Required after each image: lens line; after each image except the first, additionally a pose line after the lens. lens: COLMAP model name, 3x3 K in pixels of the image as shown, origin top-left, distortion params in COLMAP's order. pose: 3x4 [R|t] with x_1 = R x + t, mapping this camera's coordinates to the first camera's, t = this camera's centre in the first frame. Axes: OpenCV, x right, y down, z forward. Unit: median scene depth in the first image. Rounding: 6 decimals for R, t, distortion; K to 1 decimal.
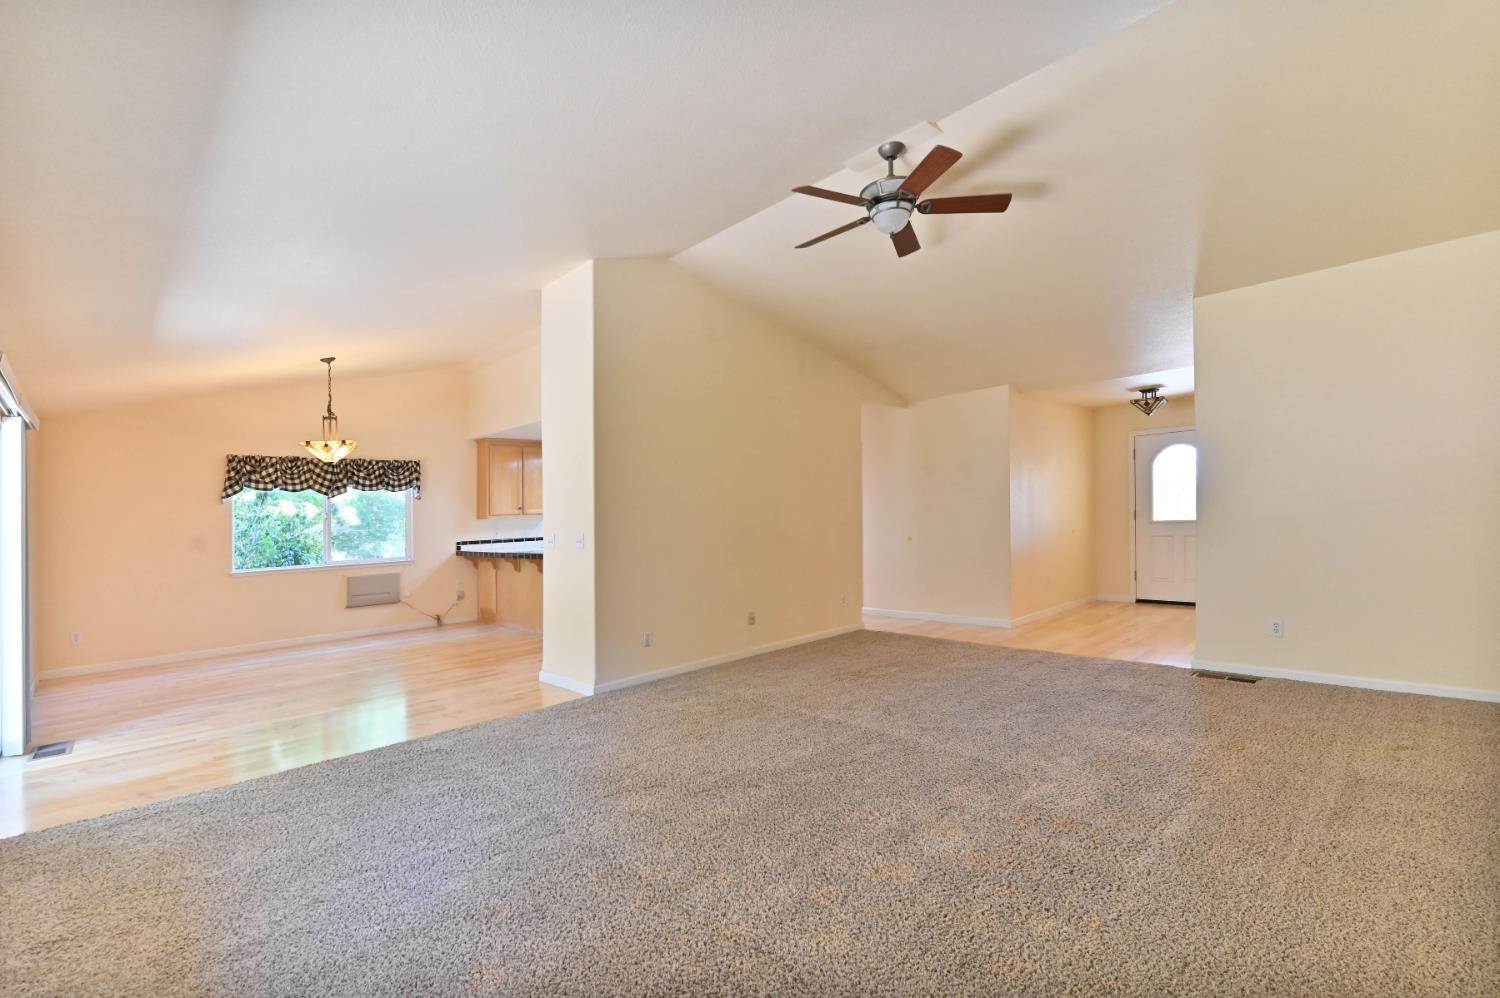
lens RADIAL K [[660.8, 0, 756.5], [0, 660.8, 480.1], [0, 0, 1]] dist [0.002172, -0.000009]
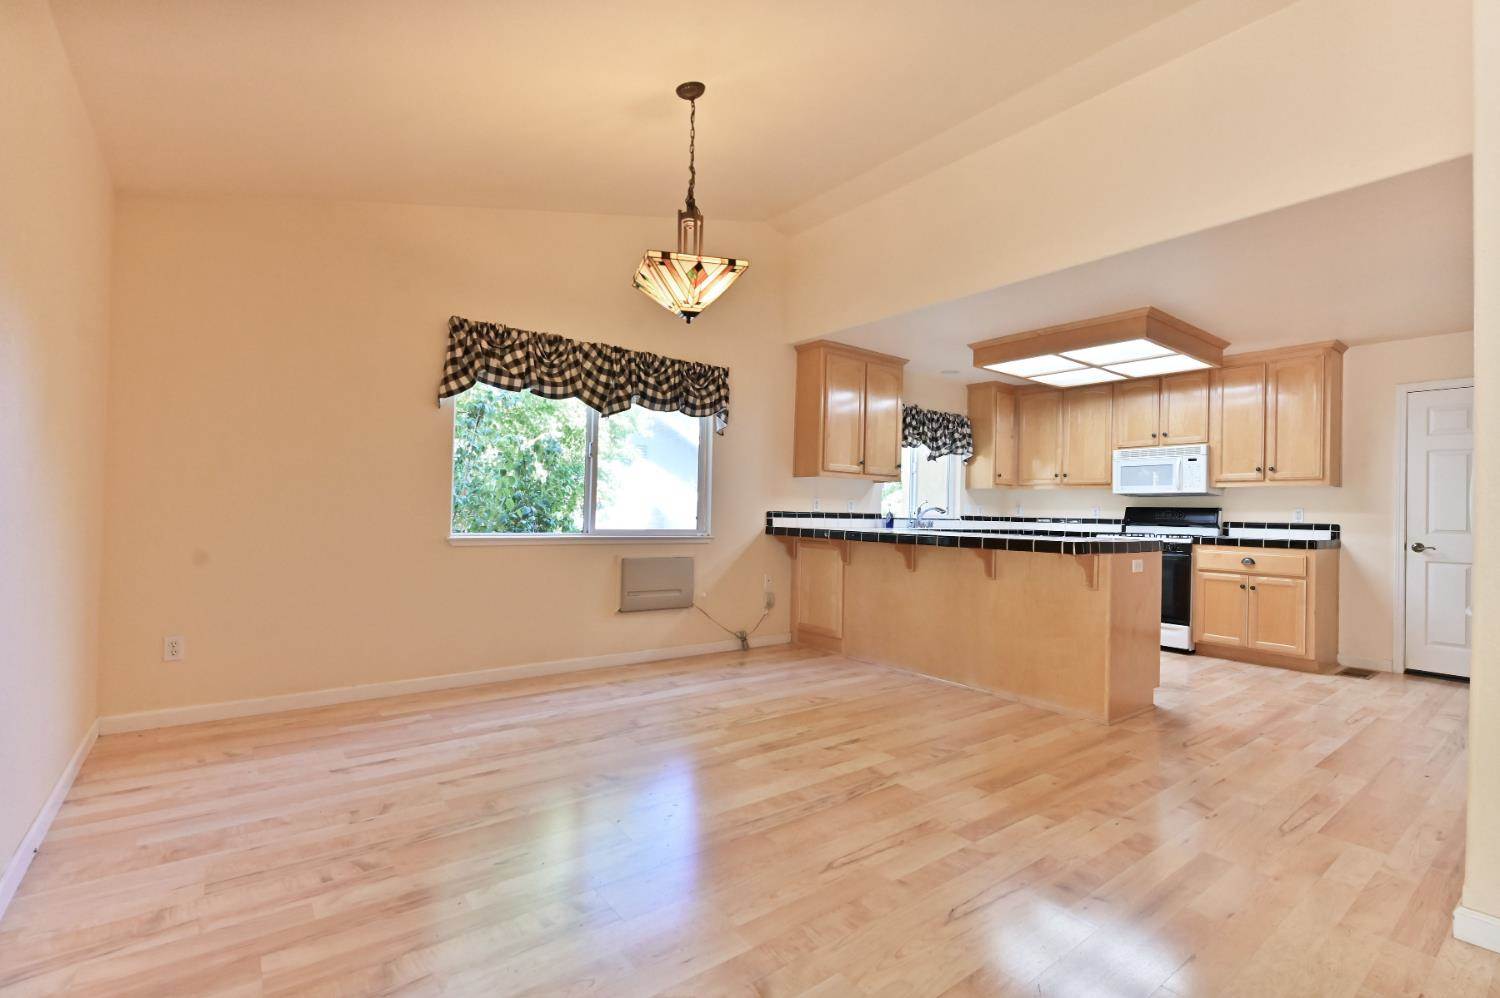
lens RADIAL K [[674.5, 0, 773.5], [0, 674.5, 492.9], [0, 0, 1]] dist [0.003626, -0.000178]
pose [[0.992869, 0.060408, -0.102769, -0.444873], [-0.057746, 0.997919, 0.028688, 0.067654], [0.104288, -0.022549, 0.994292, 0.450321]]
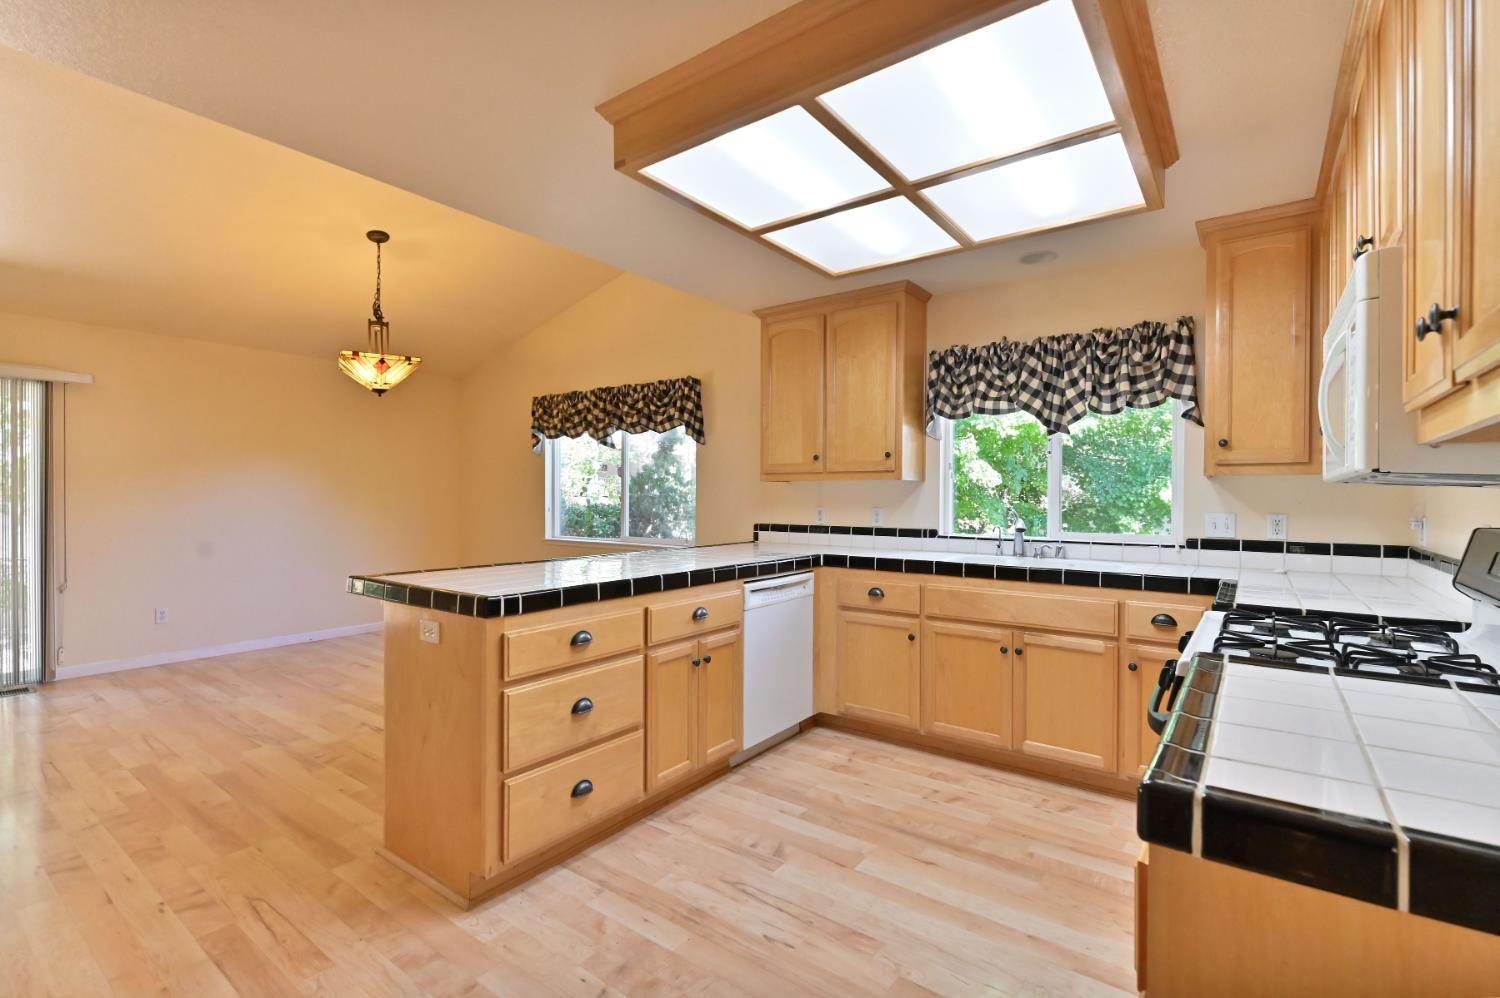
lens RADIAL K [[674.5, 0, 773.5], [0, 674.5, 492.9], [0, 0, 1]] dist [0.003626, -0.000178]
pose [[0.169847, 0.037118, -0.984771, 0.084510], [0.044426, 0.997986, 0.045279, 0.052264], [0.984469, -0.051440, 0.167856, 1.069936]]
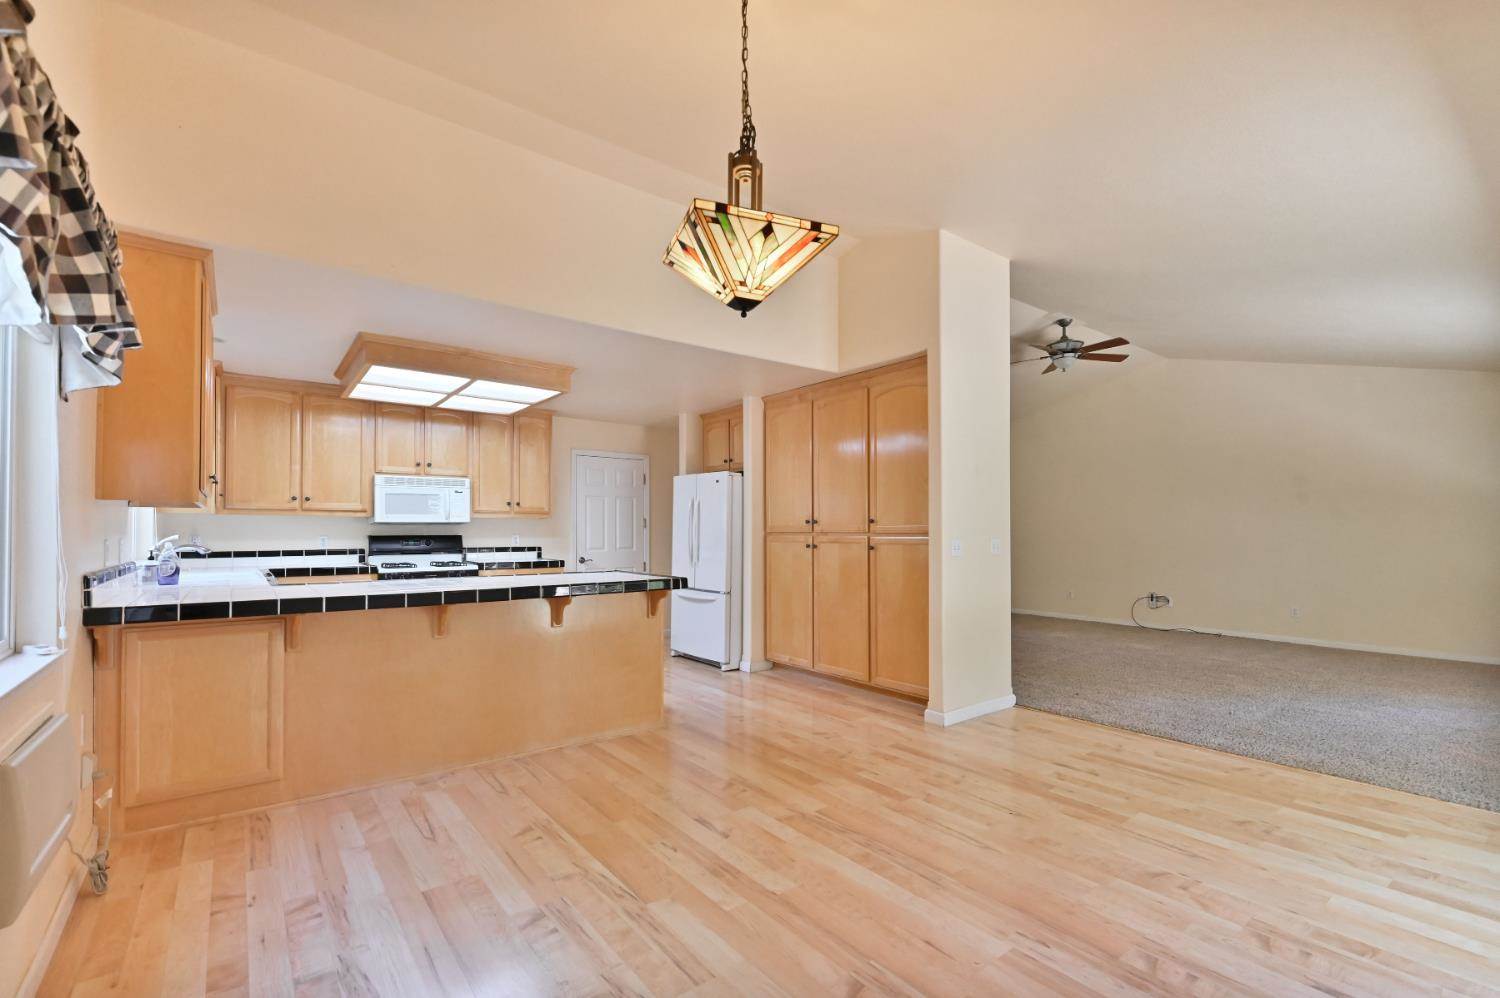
lens RADIAL K [[661.8, 0, 752.5], [0, 661.8, 508.9], [0, 0, 1]] dist [0.001444, -0.000472]
pose [[0.113603, 0.074003, 0.990766, -0.803650], [-0.057811, 0.996025, -0.067767, 0.079152], [-0.991843, -0.049579, 0.117430, 0.802768]]
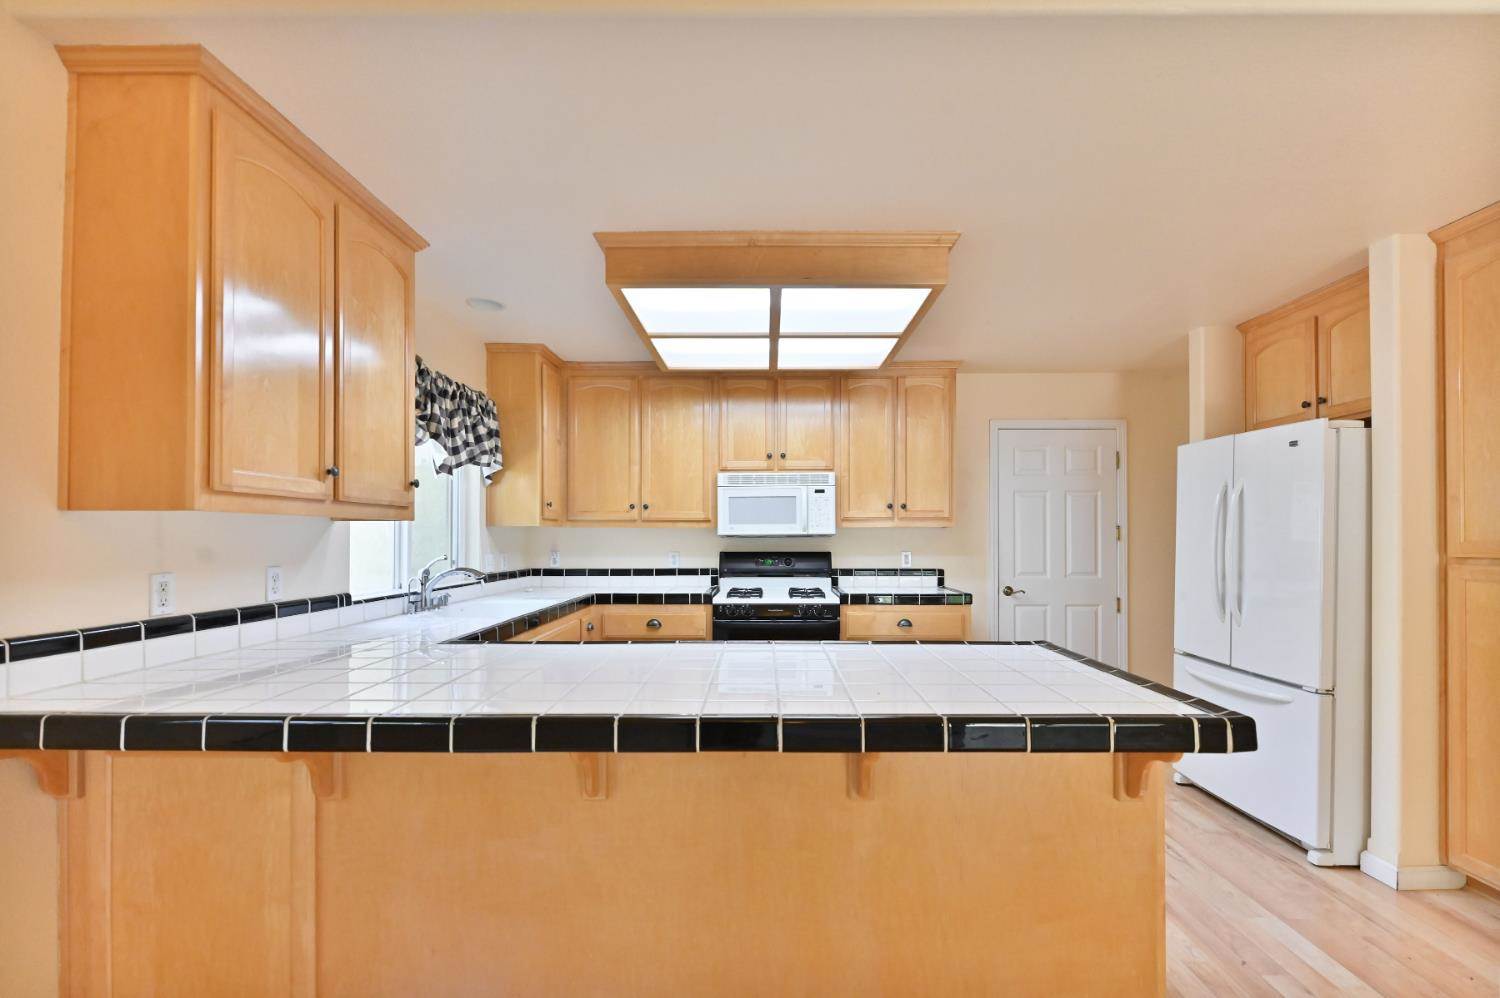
lens RADIAL K [[654.8, 0, 756.5], [0, 654.8, 539.5], [0, 0, 1]] dist [0.001049, -0.000678]
pose [[0.708858, 0.037533, 0.704352, -0.489049], [-0.066136, 0.997721, 0.013393, 0.062453], [-0.702243, -0.056077, 0.709725, 0.887169]]
